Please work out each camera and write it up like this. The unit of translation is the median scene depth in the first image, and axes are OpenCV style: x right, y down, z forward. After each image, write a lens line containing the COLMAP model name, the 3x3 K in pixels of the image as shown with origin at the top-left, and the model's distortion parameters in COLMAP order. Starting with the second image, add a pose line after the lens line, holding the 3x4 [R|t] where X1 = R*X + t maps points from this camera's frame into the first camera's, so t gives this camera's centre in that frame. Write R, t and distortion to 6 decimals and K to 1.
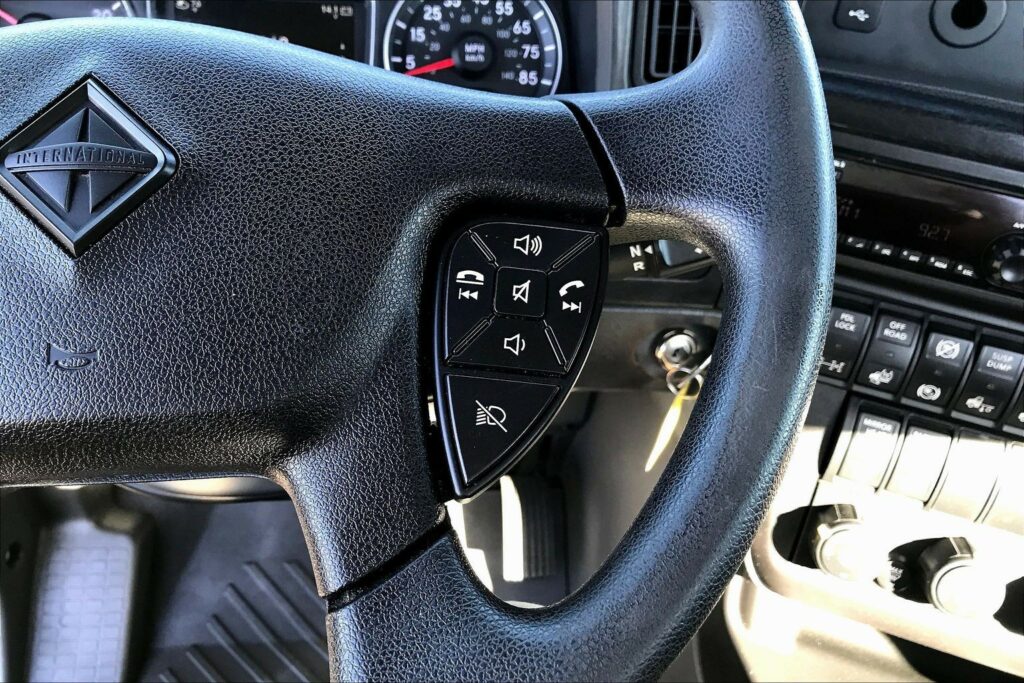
lens RADIAL K [[855.2, 0, 512.9], [0, 855.2, 339.7], [0, 0, 1]] dist [0.051647, -0.050969]
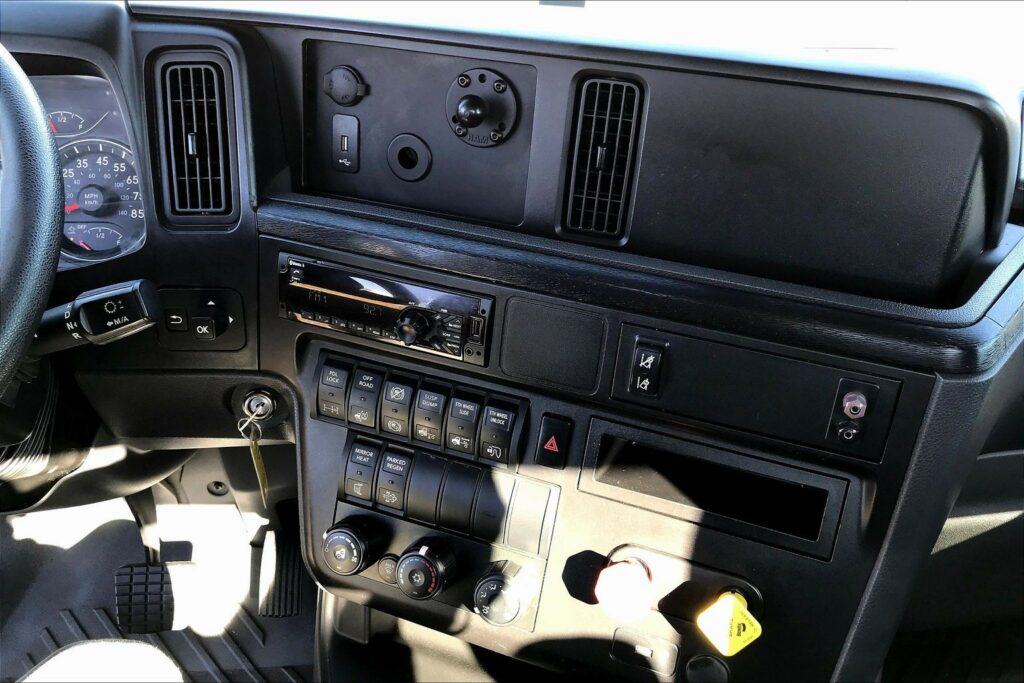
lens RADIAL K [[855.2, 0, 512.5], [0, 855.2, 332.3], [0, 0, 1]] dist [0.051647, -0.050969]
pose [[0.996367, -0.035555, -0.077380, 0.753574], [0.024868, 0.990542, -0.134939, 0.098008], [0.081446, 0.132524, 0.987828, -0.333907]]
